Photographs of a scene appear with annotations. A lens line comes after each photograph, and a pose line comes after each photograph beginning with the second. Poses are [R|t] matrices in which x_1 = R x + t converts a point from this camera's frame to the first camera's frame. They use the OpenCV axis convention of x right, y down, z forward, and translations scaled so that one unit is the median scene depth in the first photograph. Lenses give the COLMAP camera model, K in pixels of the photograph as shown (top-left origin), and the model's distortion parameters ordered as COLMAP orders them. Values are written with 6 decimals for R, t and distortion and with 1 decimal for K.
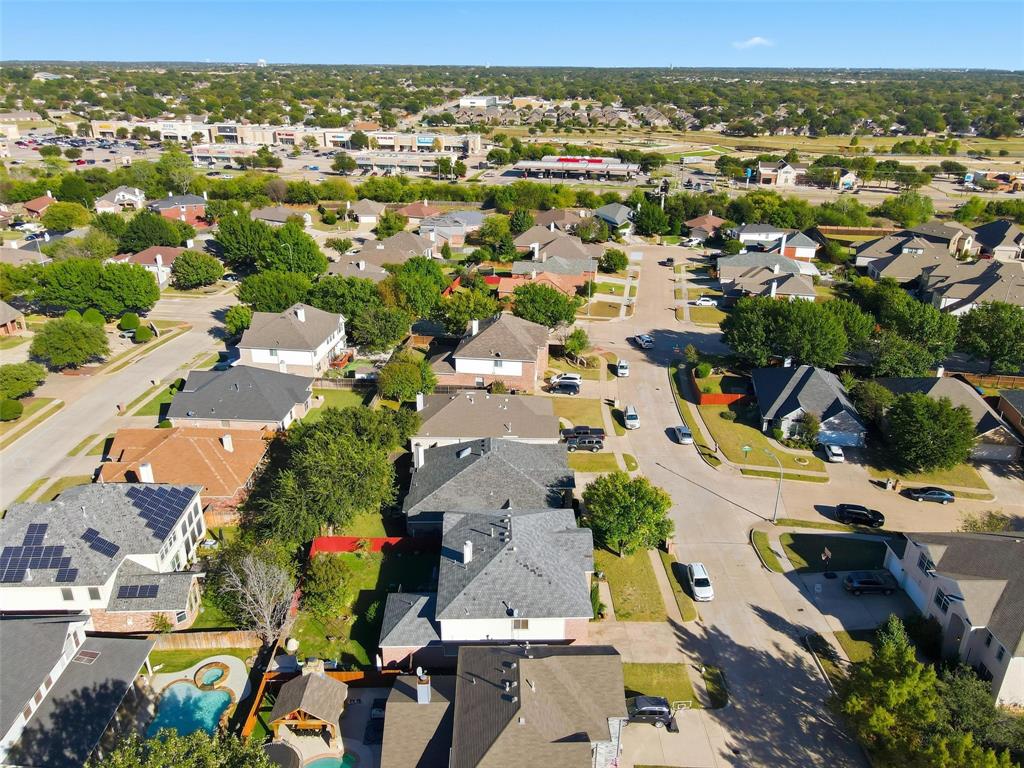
lens RADIAL K [[750.2, 0, 509.8], [0, 750.2, 384.3], [0, 0, 1]] dist [0.024418, -0.011262]
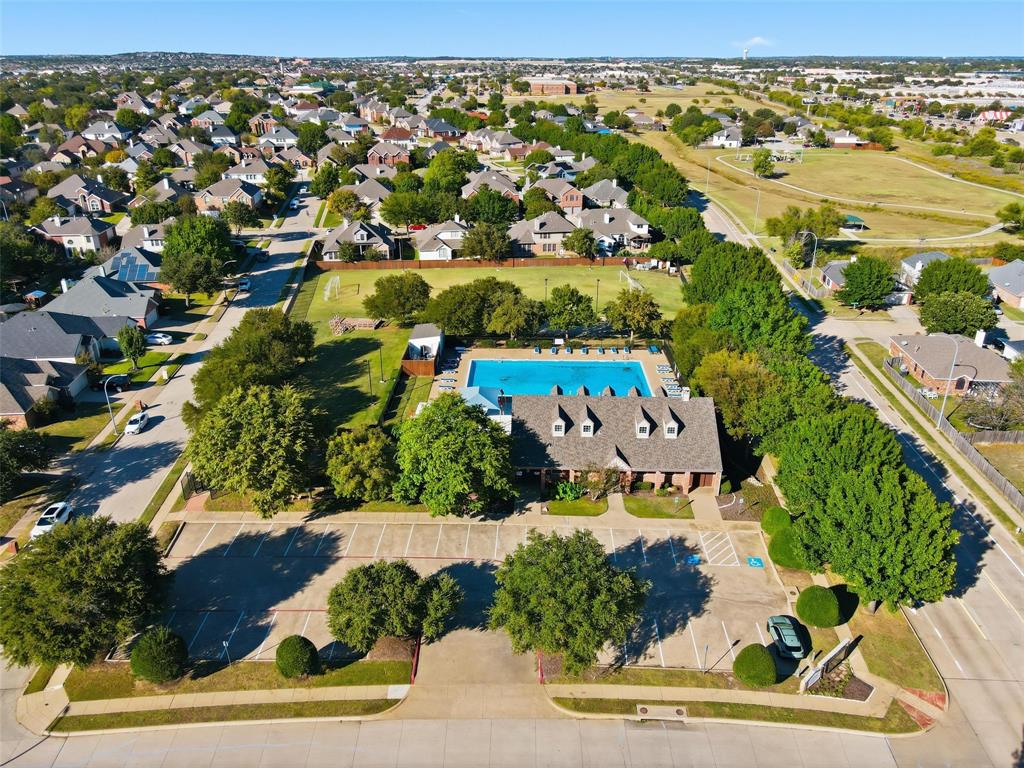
lens RADIAL K [[750.2, 0, 512.5], [0, 750.2, 384.6], [0, 0, 1]] dist [0.024418, -0.011262]
pose [[0.104899, 0.395319, -0.912534, -0.234839], [-0.394348, 0.858907, 0.326756, -0.326782], [0.912955, 0.325579, 0.245992, 0.885463]]
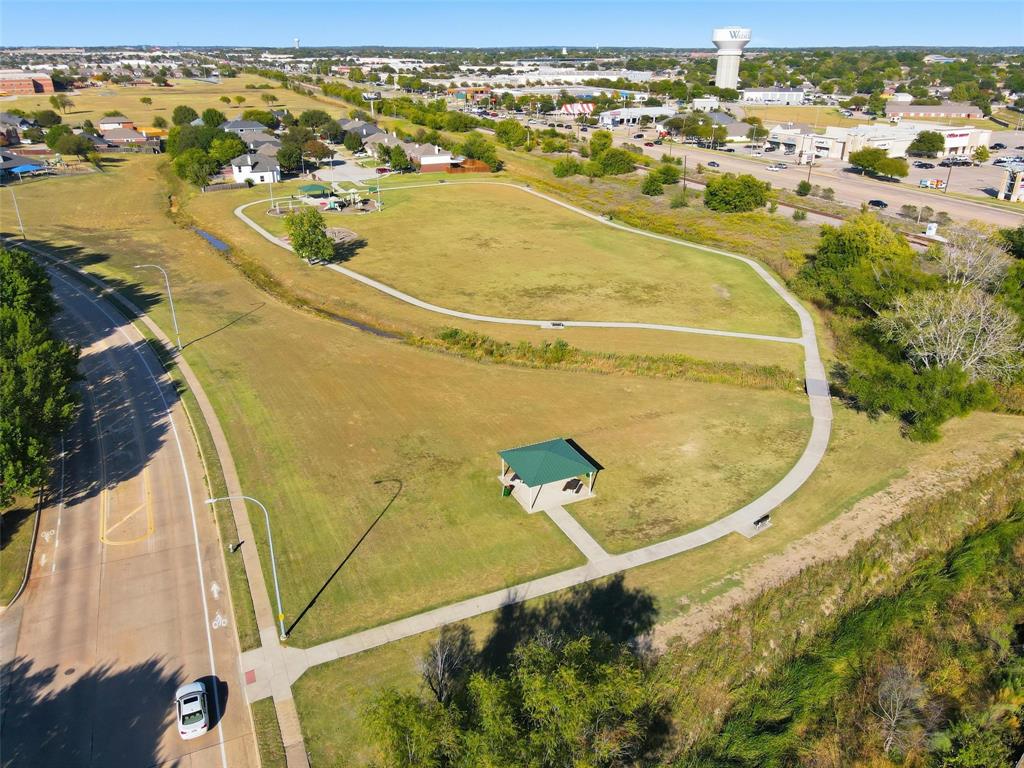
lens RADIAL K [[750.2, 0, 511.0], [0, 750.2, 383.7], [0, 0, 1]] dist [0.024418, -0.011262]
pose [[0.589298, 0.327220, -0.738684, -1.555399], [-0.316926, 0.934652, 0.161196, -0.553163], [0.743159, 0.139116, 0.654493, 1.499820]]
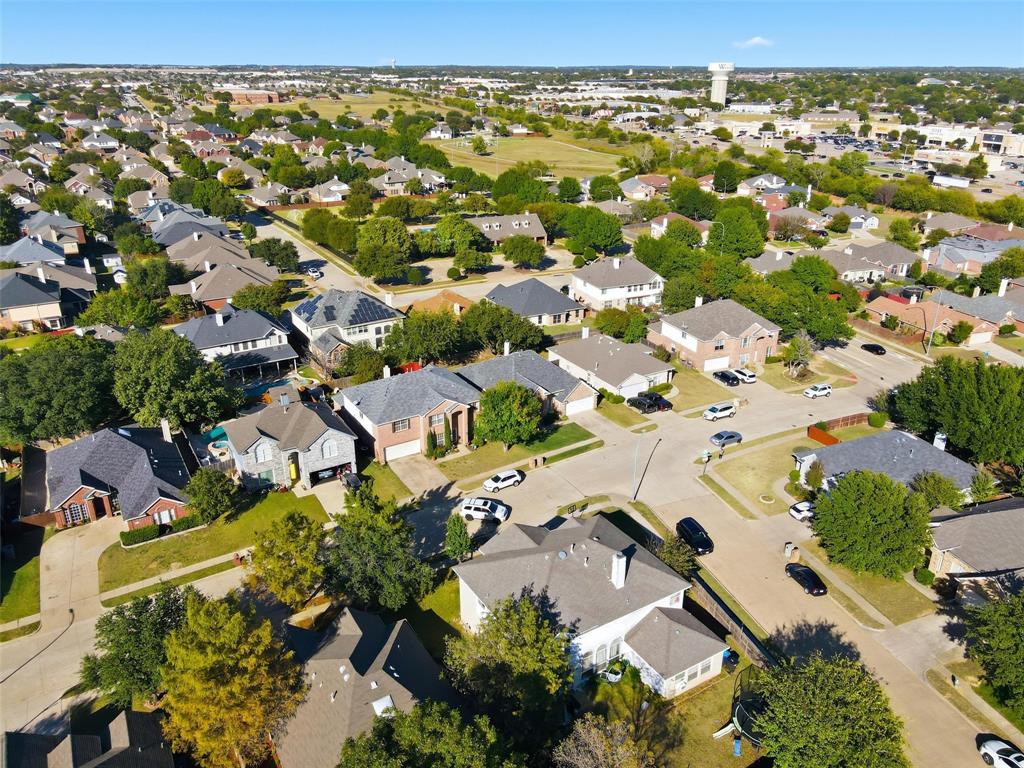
lens RADIAL K [[750.2, 0, 508.8], [0, 750.2, 380.5], [0, 0, 1]] dist [0.024418, -0.011262]
pose [[0.505199, 0.332116, -0.796538, 0.748579], [-0.341101, 0.924673, 0.169202, -0.064941], [0.792732, 0.186220, 0.580429, 0.164784]]
